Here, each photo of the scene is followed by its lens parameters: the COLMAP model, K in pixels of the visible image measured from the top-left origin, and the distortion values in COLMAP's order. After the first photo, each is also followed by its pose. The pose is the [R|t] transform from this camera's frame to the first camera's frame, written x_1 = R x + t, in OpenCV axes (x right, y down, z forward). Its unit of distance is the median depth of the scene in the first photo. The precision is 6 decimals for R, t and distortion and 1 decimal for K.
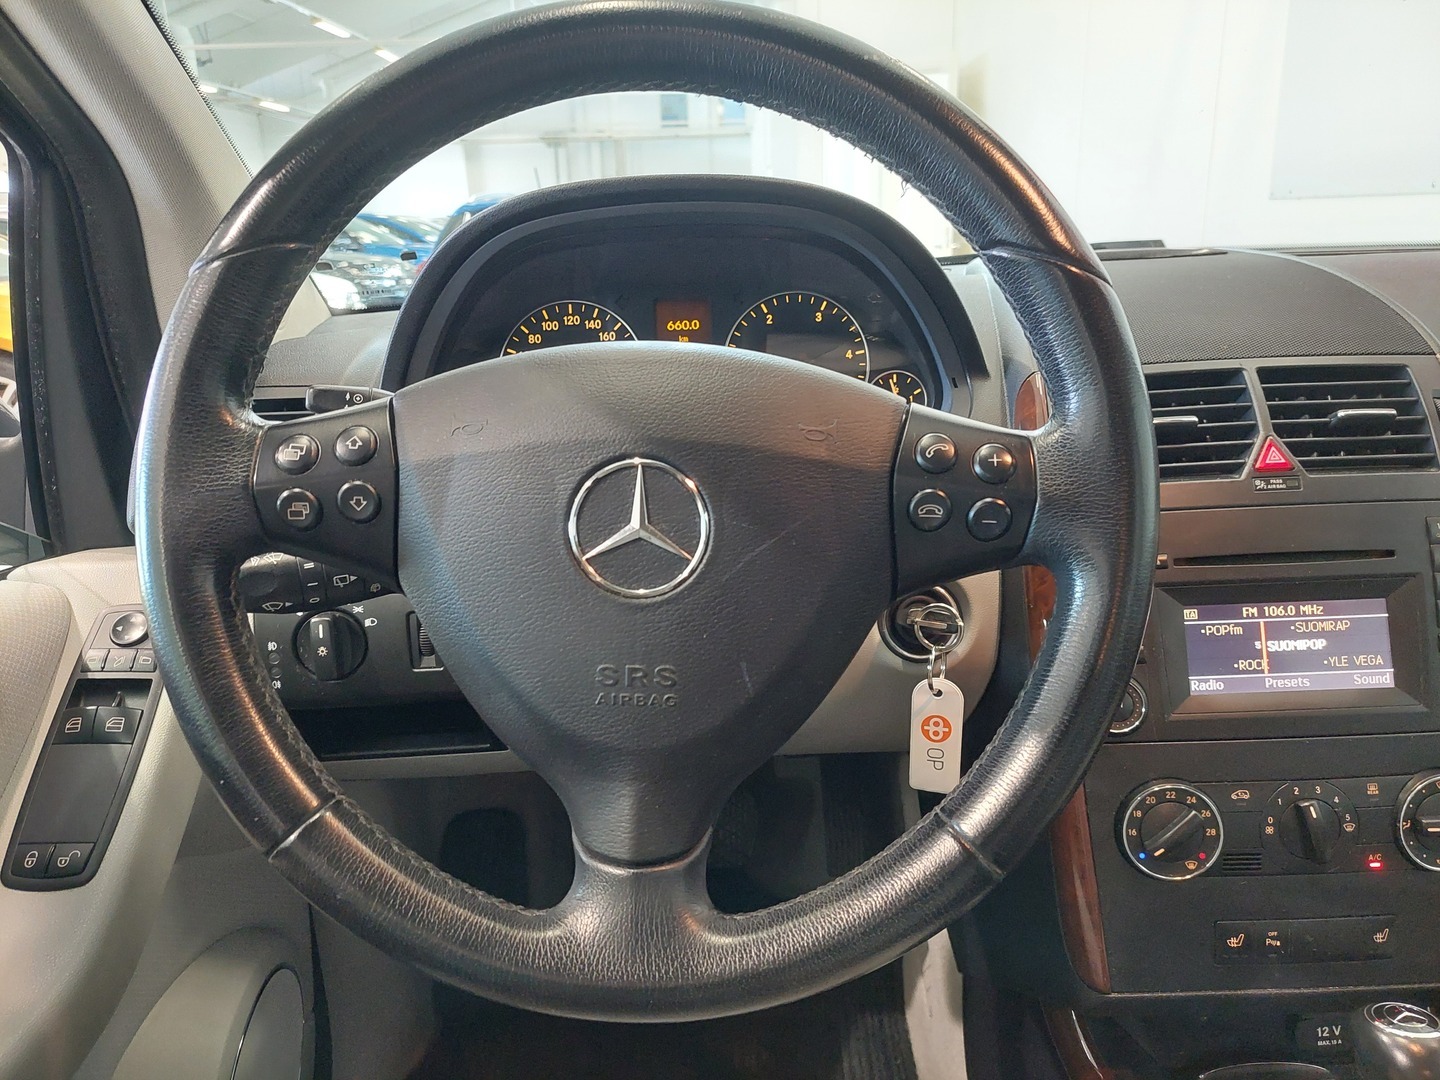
lens RADIAL K [[1029.1, 0, 726.6], [0, 1029.1, 566.3], [0, 0, 1]] dist [0.035191, -0.042100]
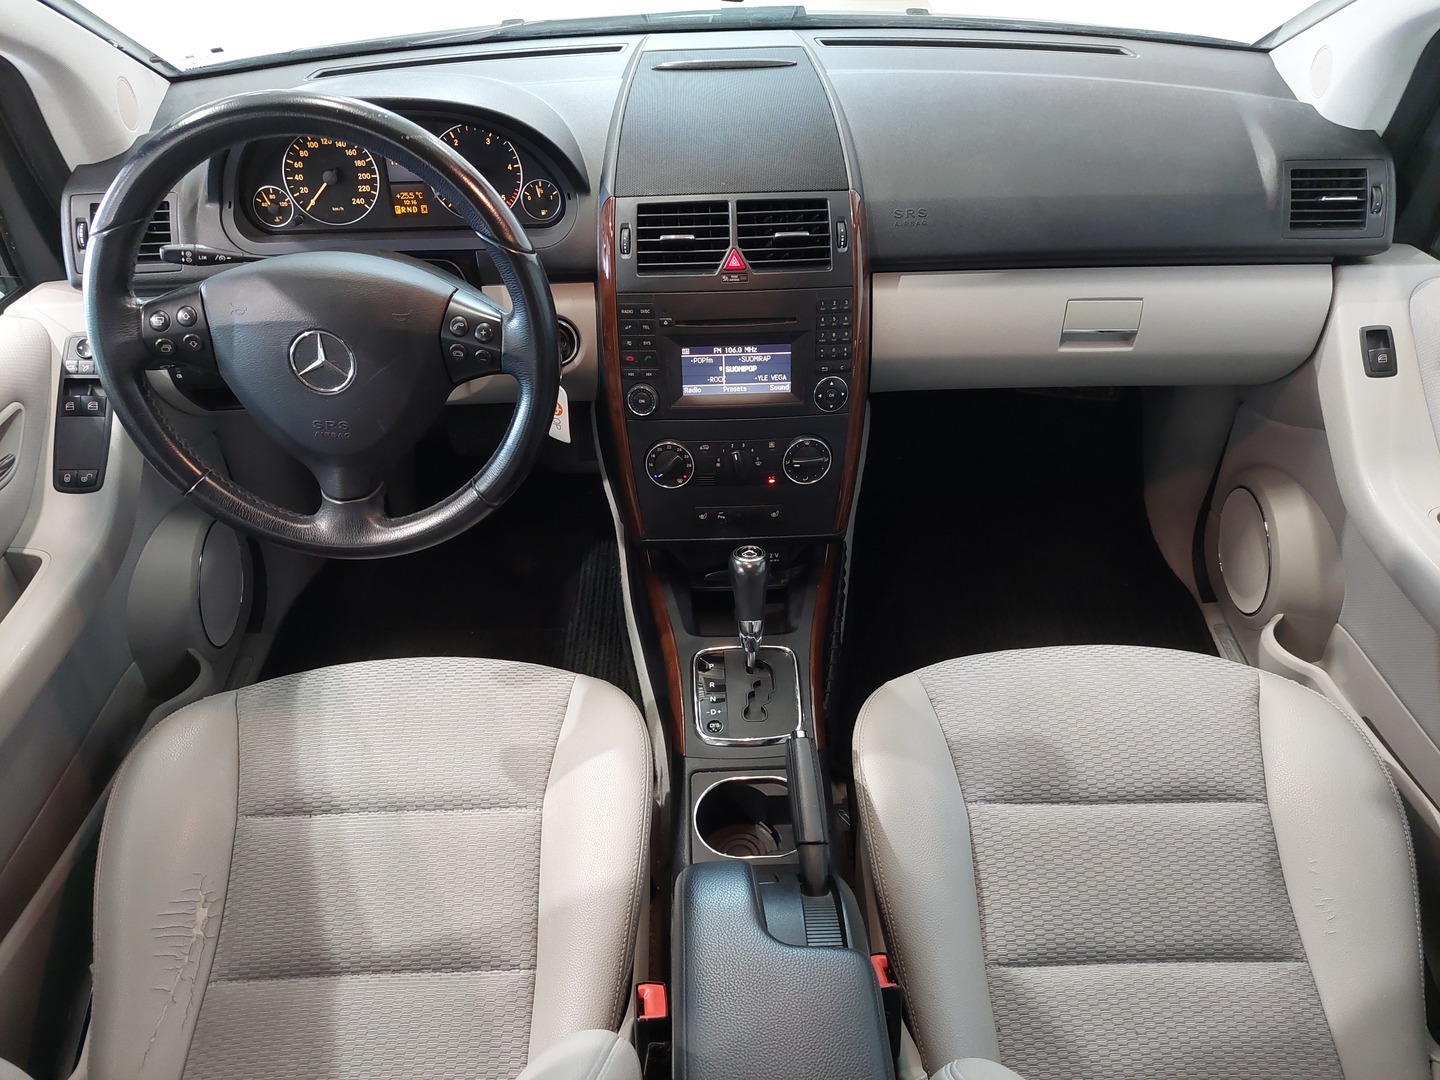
lens RADIAL K [[1028.6, 0, 720.0], [0, 1028.6, 540.0], [0, 0, 1]] dist [0.076675, -0.092225]
pose [[0.999480, 0.003758, 0.032029, 0.453942], [-0.016777, 0.908790, 0.416916, -0.412362], [-0.027541, -0.417237, 0.908381, -0.797163]]
